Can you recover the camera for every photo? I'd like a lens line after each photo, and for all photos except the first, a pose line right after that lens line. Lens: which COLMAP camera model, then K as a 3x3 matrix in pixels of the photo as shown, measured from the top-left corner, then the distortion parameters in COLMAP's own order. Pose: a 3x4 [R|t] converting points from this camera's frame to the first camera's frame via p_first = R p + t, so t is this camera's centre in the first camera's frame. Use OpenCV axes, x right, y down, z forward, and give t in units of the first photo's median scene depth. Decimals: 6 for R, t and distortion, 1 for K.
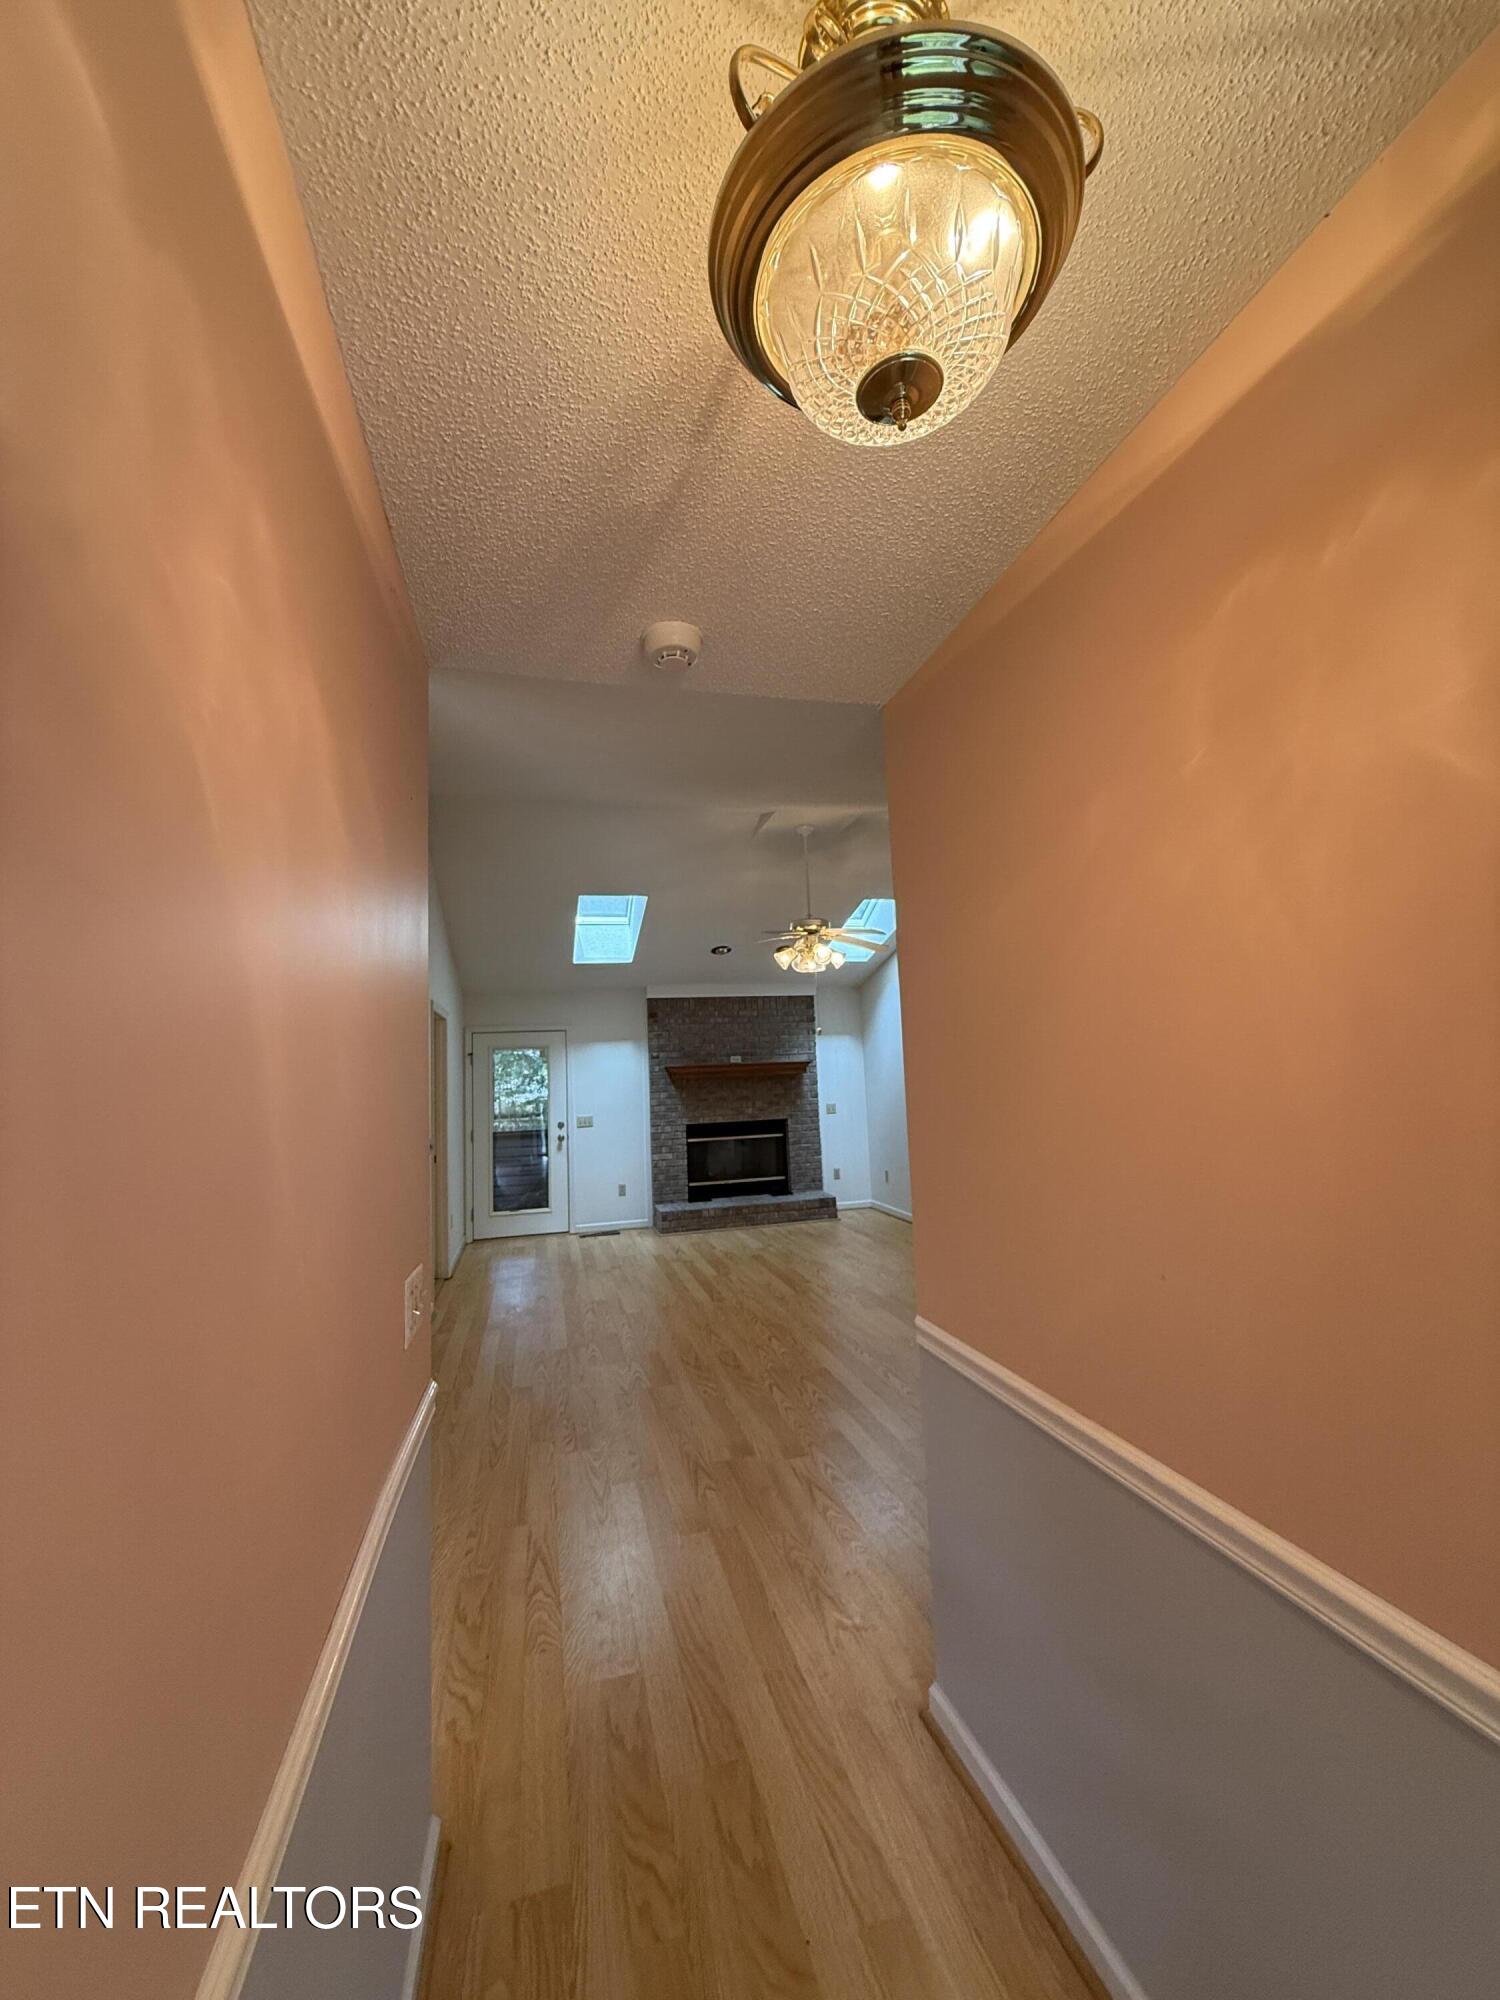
lens RADIAL K [[798.5, 0, 752.5], [0, 798.5, 991.8], [0, 0, 1]] dist [0.001793, -0.000308]
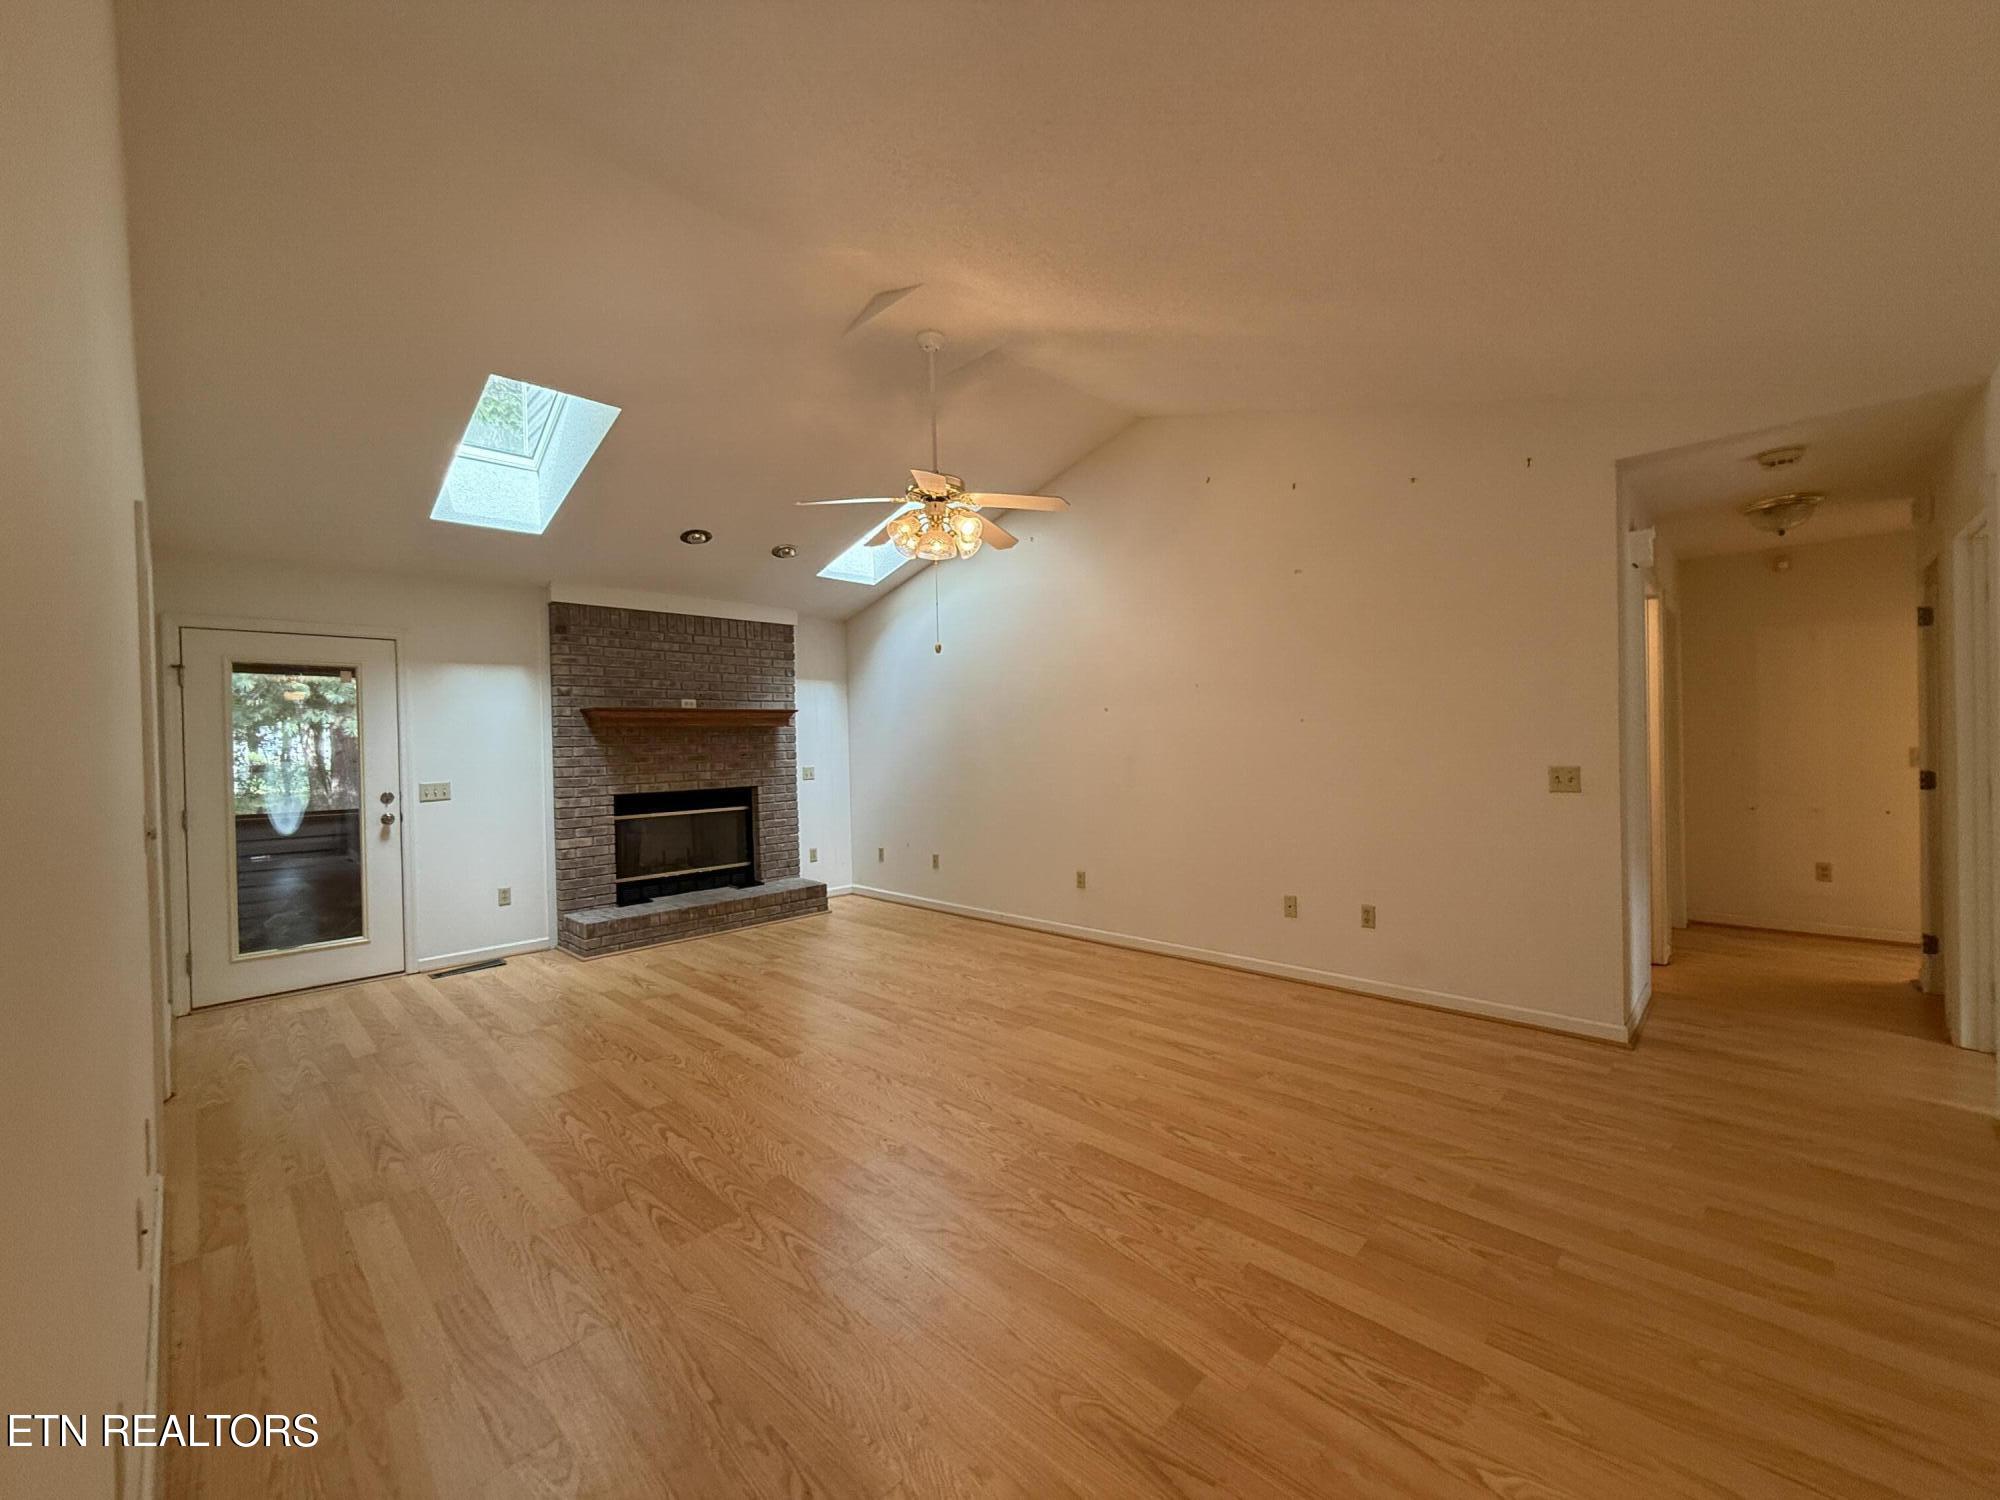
lens RADIAL K [[798.5, 0, 1007.6], [0, 798.5, 746.4], [0, 0, 1]] dist [0.001793, -0.000308]
pose [[0.856880, 0.017766, 0.515209, -0.149082], [-0.065318, 0.995093, 0.074320, 0.053446], [-0.511361, -0.097335, 0.853836, 0.254132]]
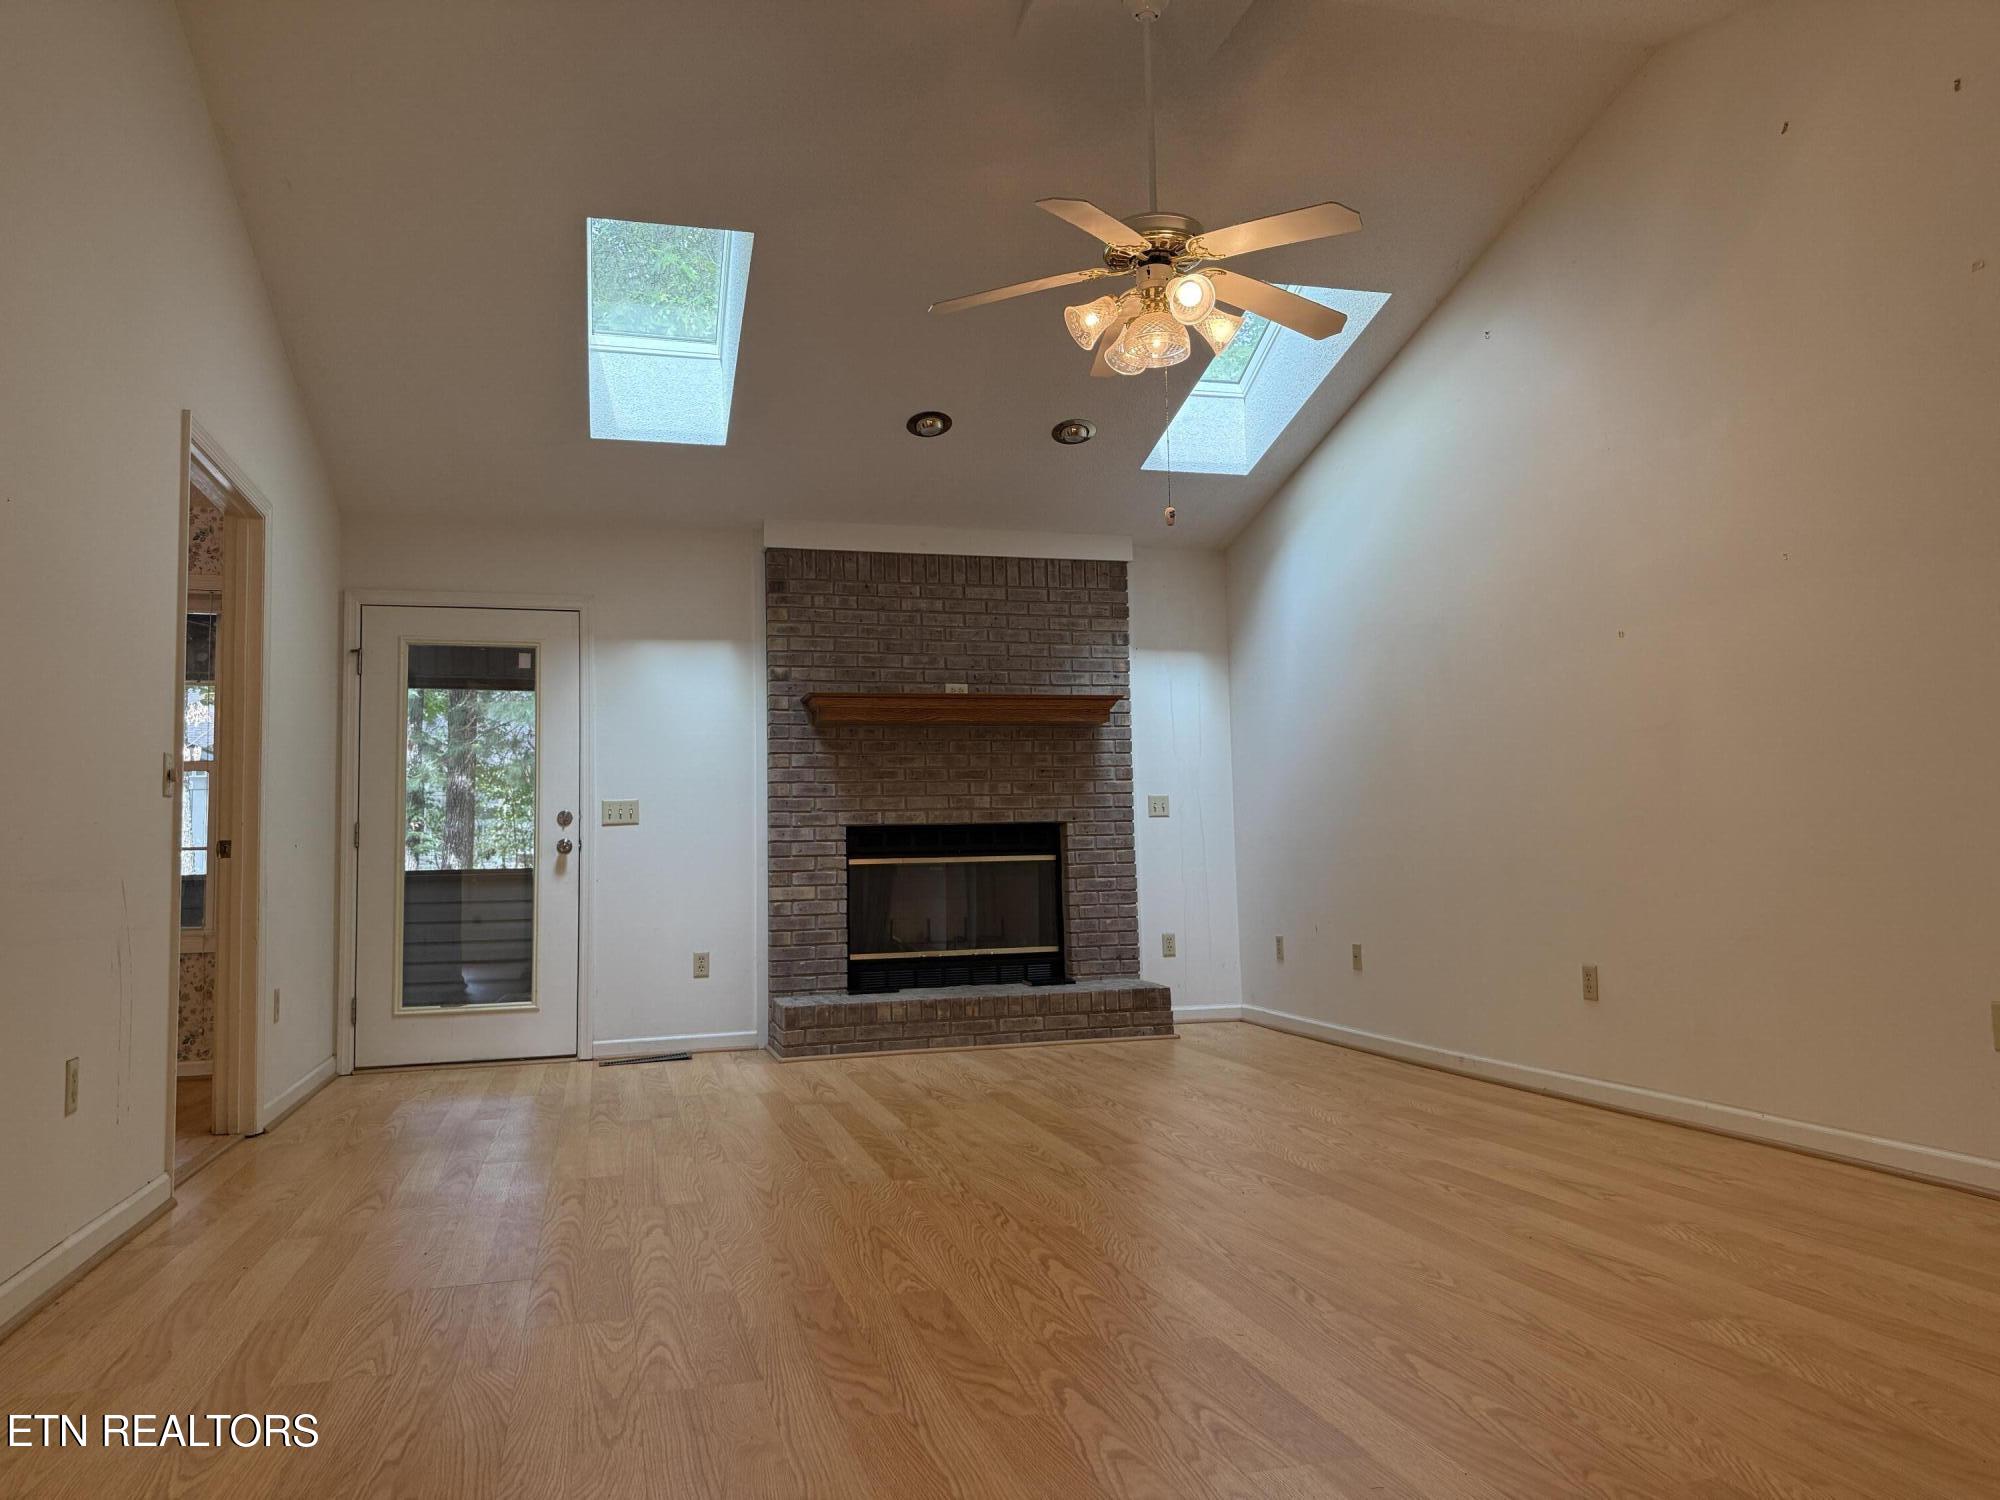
lens RADIAL K [[1397.5, 0, 1011.3], [0, 1397.5, 741.3], [0, 0, 1]] dist [0.082489, -0.070299]
pose [[0.999591, 0.019196, 0.021185, -0.006398], [-0.019572, 0.999653, 0.017645, 0.103391], [-0.020839, -0.018053, 0.999620, 0.200205]]
